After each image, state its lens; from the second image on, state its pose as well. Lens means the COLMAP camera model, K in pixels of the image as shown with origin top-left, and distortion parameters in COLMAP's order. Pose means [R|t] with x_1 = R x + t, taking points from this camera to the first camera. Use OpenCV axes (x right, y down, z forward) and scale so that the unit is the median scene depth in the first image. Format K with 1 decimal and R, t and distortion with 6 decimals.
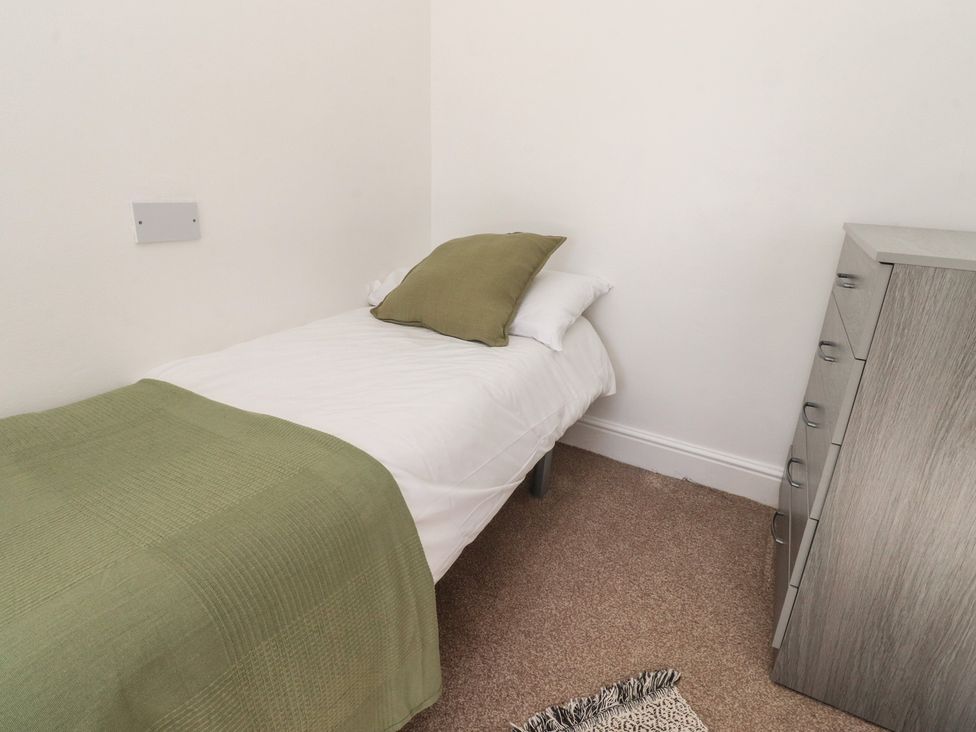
lens RADIAL K [[525.8, 0, 492.7], [0, 525.8, 370.9], [0, 0, 1]] dist [0.000093, -0.001303]
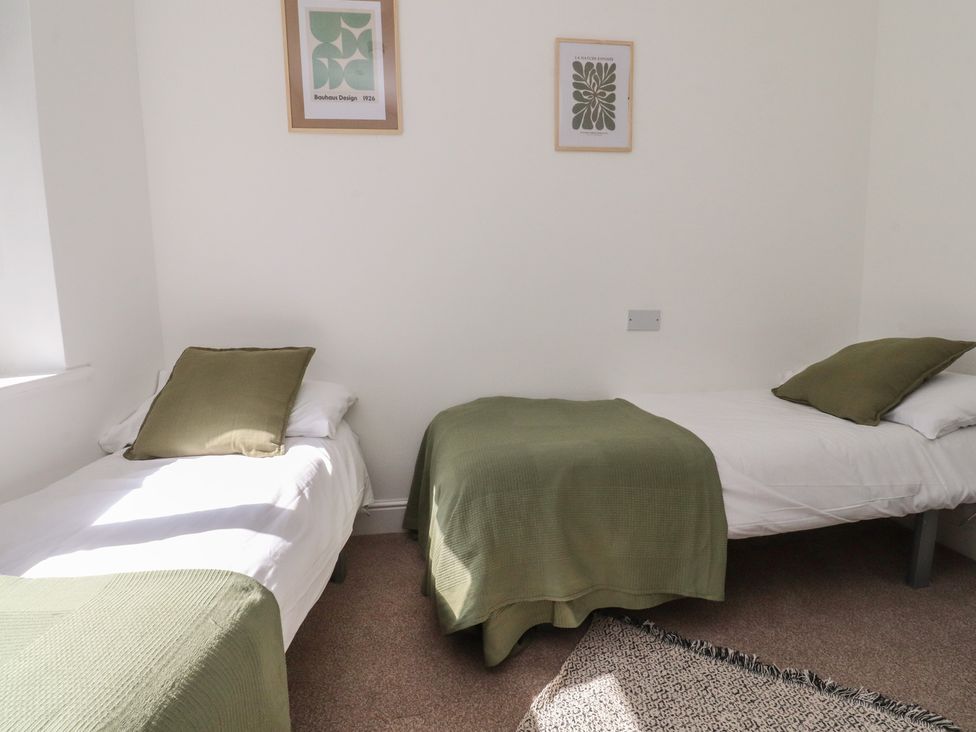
lens RADIAL K [[525.8, 0, 487.7], [0, 525.8, 365.0], [0, 0, 1]] dist [0.000093, -0.001303]
pose [[0.624305, 0.077687, -0.777308, 0.495958], [-0.247712, 0.963378, -0.102669, 0.199495], [0.740866, 0.256645, 0.620686, -0.532915]]
